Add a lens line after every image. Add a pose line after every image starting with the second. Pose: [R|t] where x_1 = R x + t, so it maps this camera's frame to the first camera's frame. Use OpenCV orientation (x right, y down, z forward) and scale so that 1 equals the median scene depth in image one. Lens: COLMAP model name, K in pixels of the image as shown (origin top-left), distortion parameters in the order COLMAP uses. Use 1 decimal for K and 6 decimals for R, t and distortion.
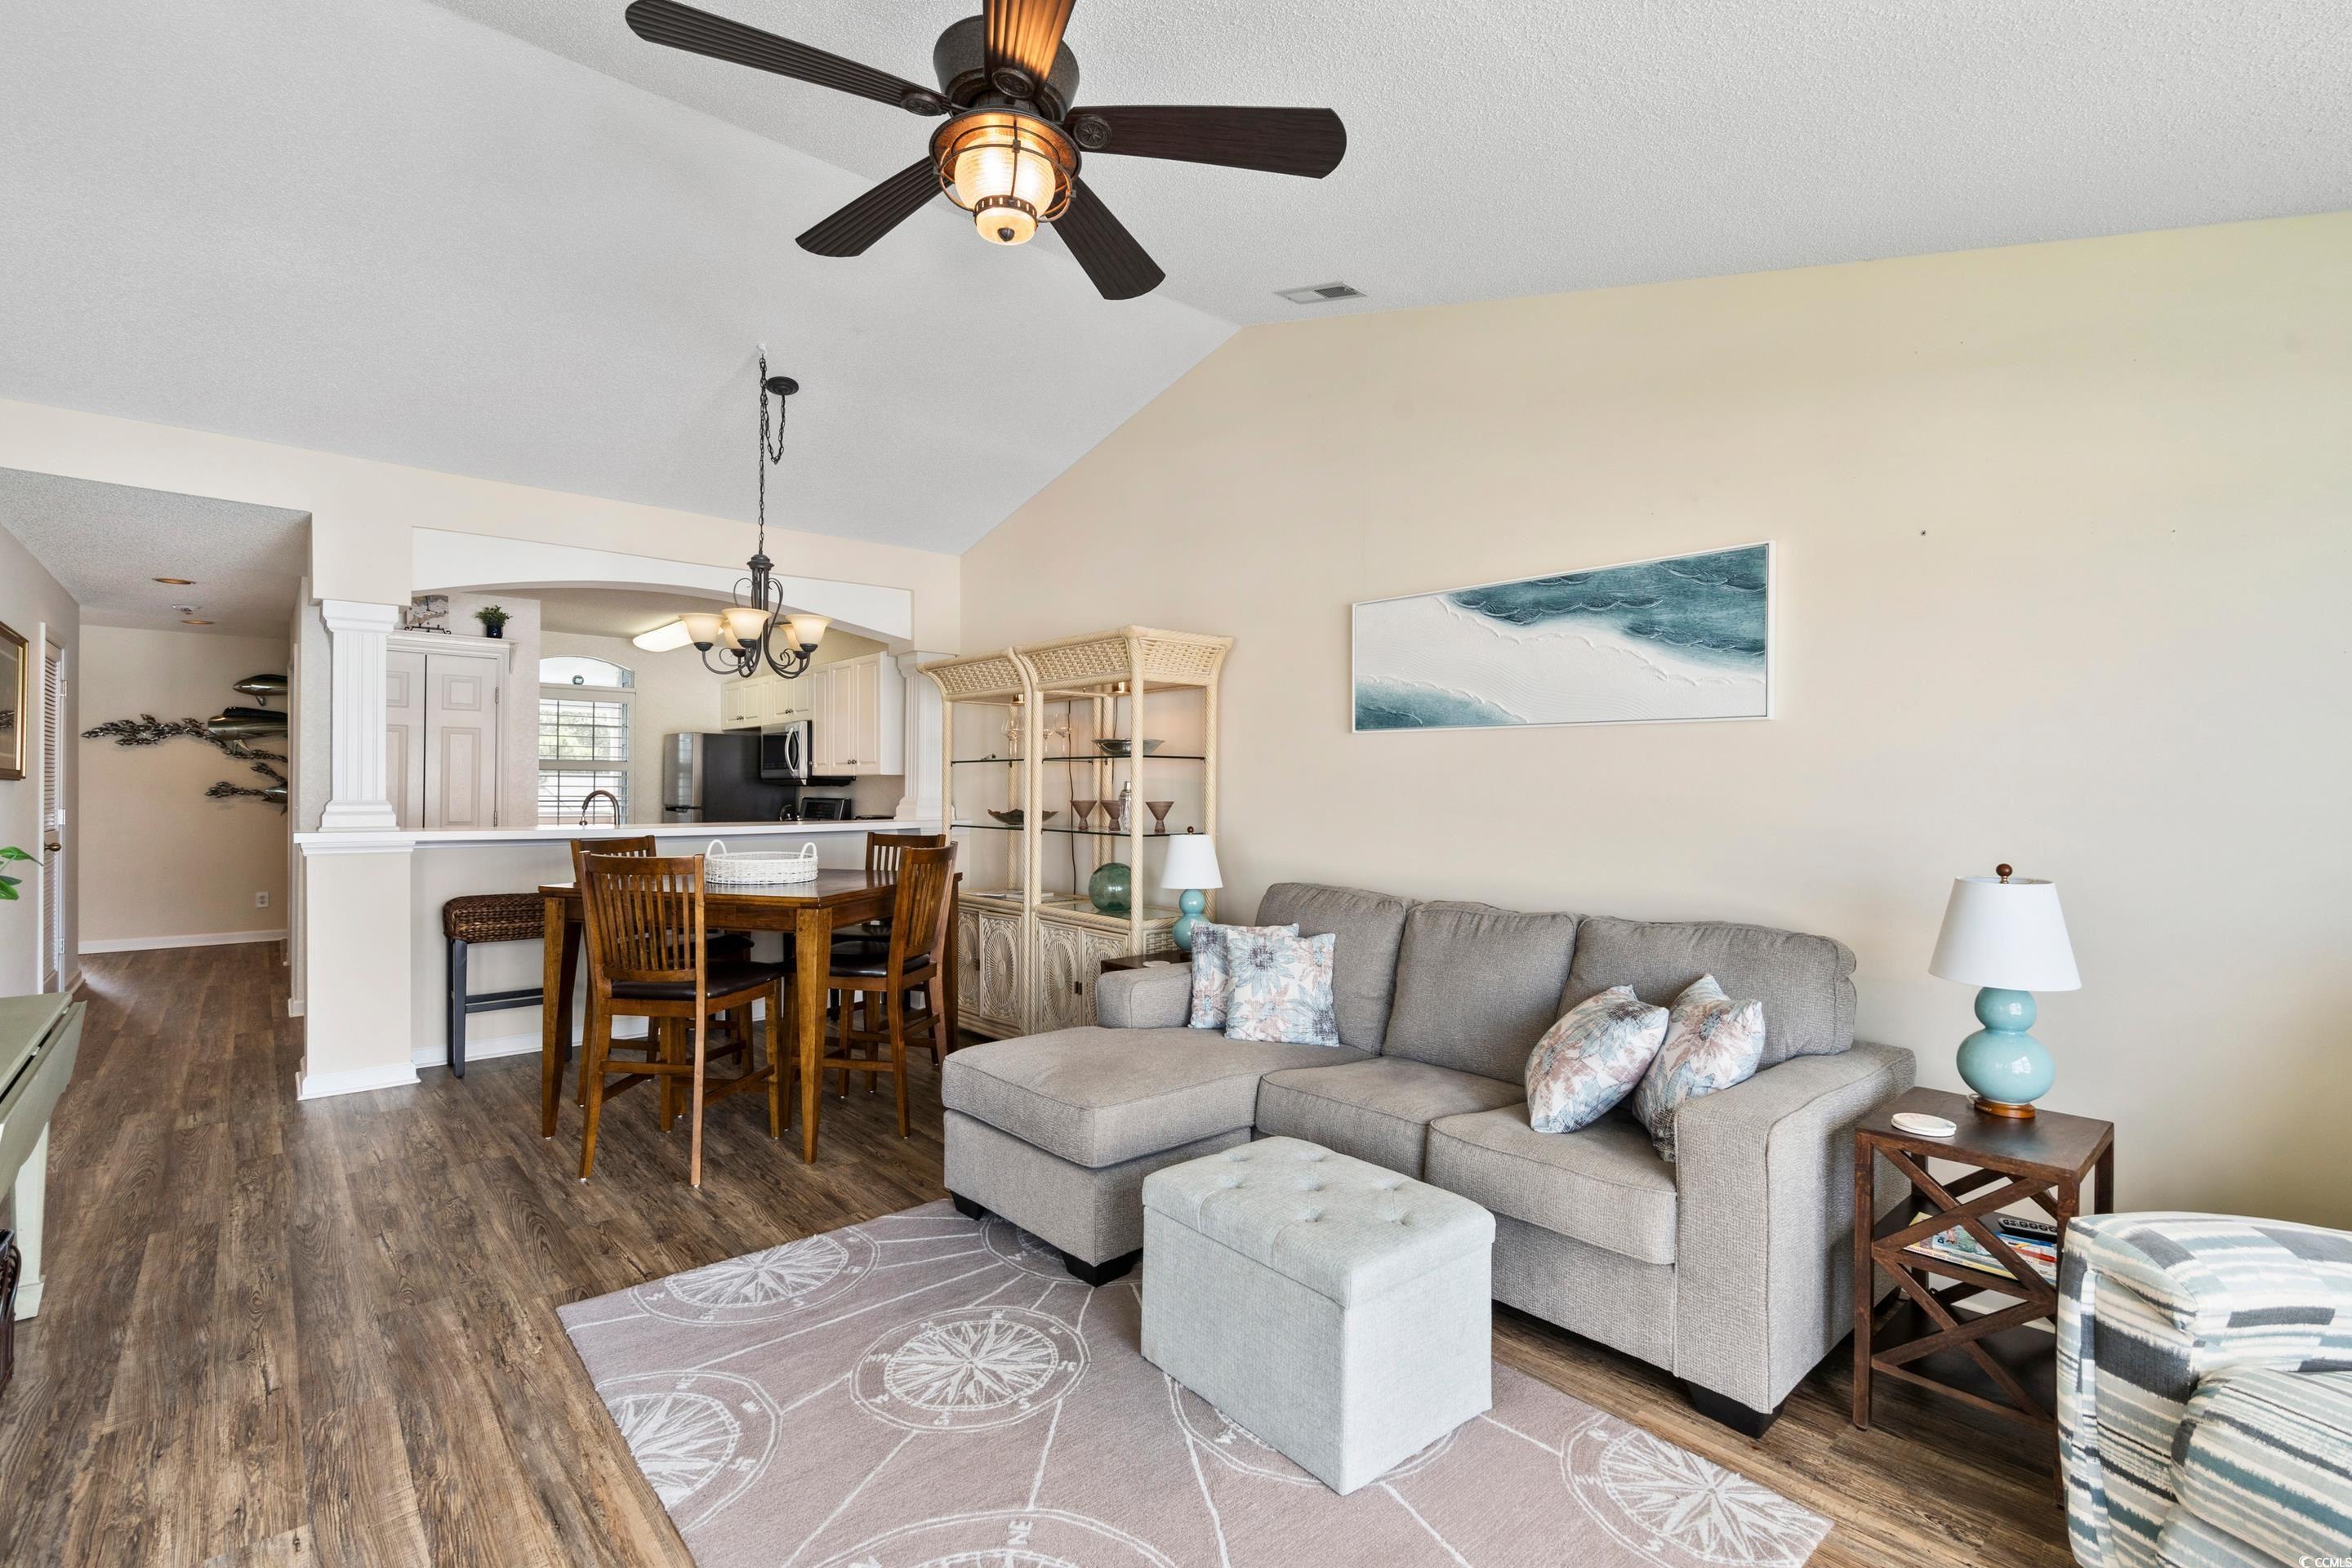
lens RADIAL K [[1065.6, 0, 1166.4], [0, 1065.6, 808.9], [0, 0, 1]] dist [-0.000750, -0.000561]
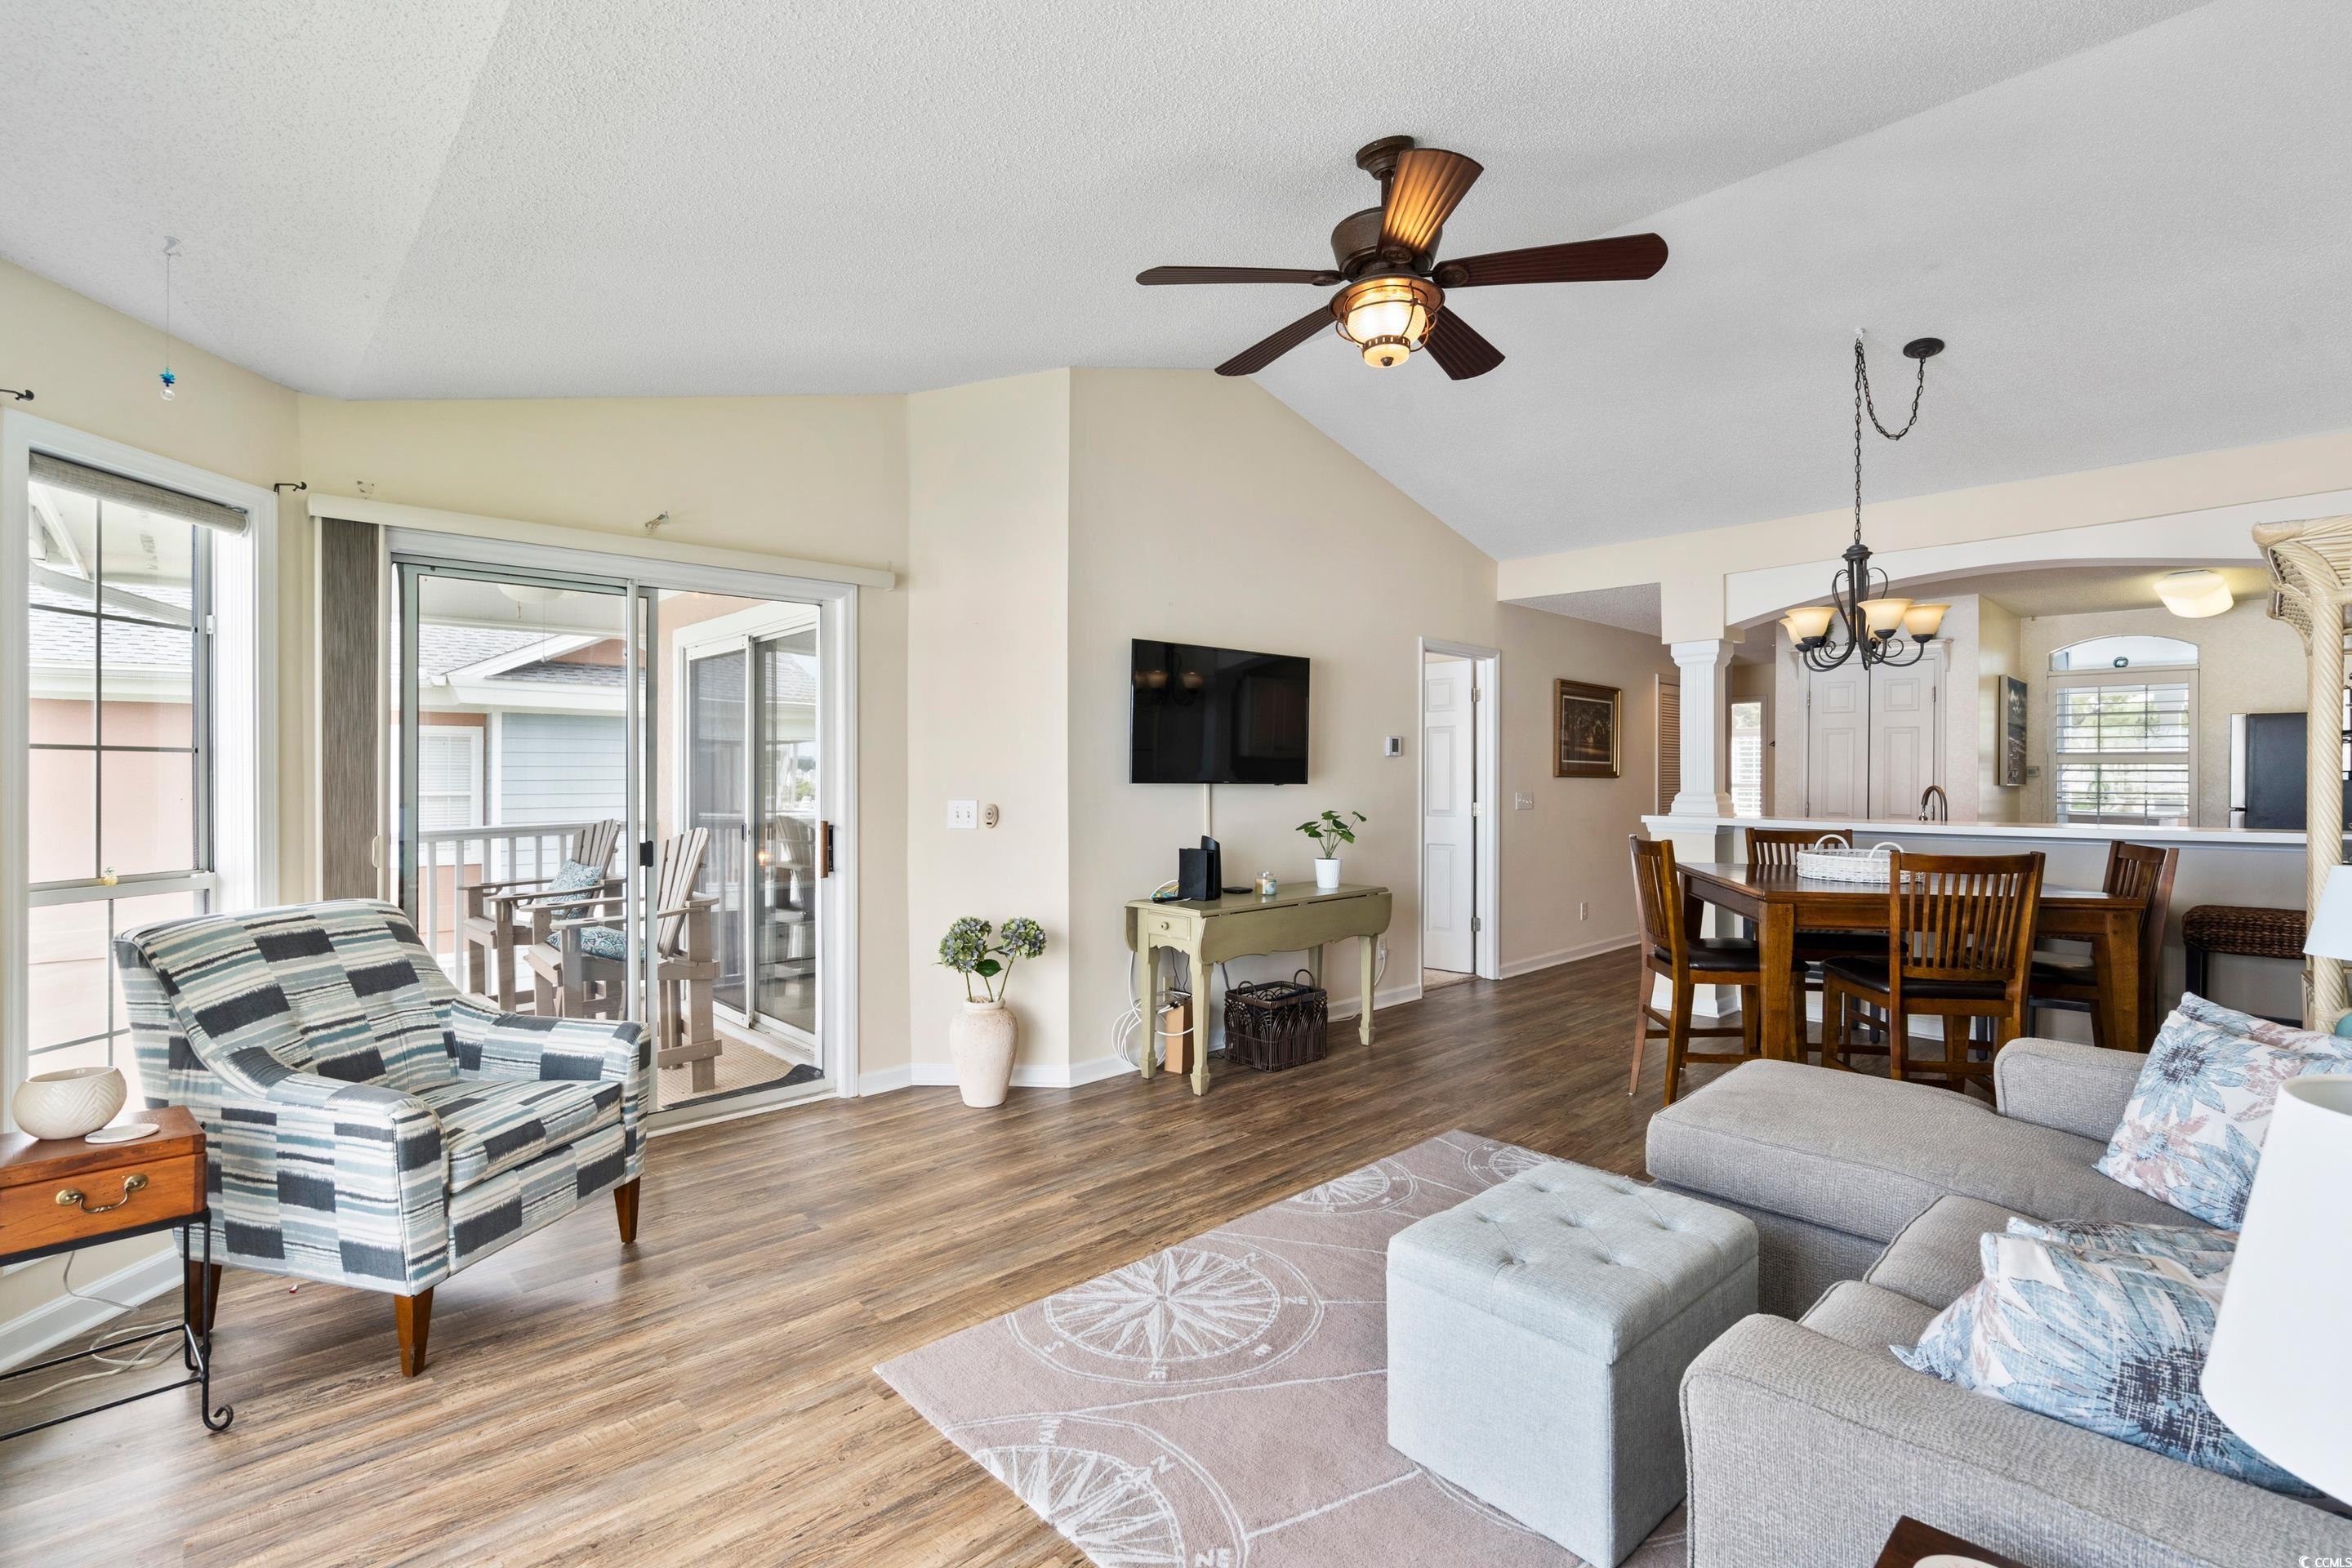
lens RADIAL K [[1048.2, 0, 1171.6], [0, 1048.2, 777.3], [0, 0, 1]] dist [-0.014755, 0.003674]
pose [[0.035748, -0.004164, -0.999352, 0.888057], [-0.019539, 0.999797, -0.004865, -0.013196], [0.999170, 0.019700, 0.035659, 0.535452]]
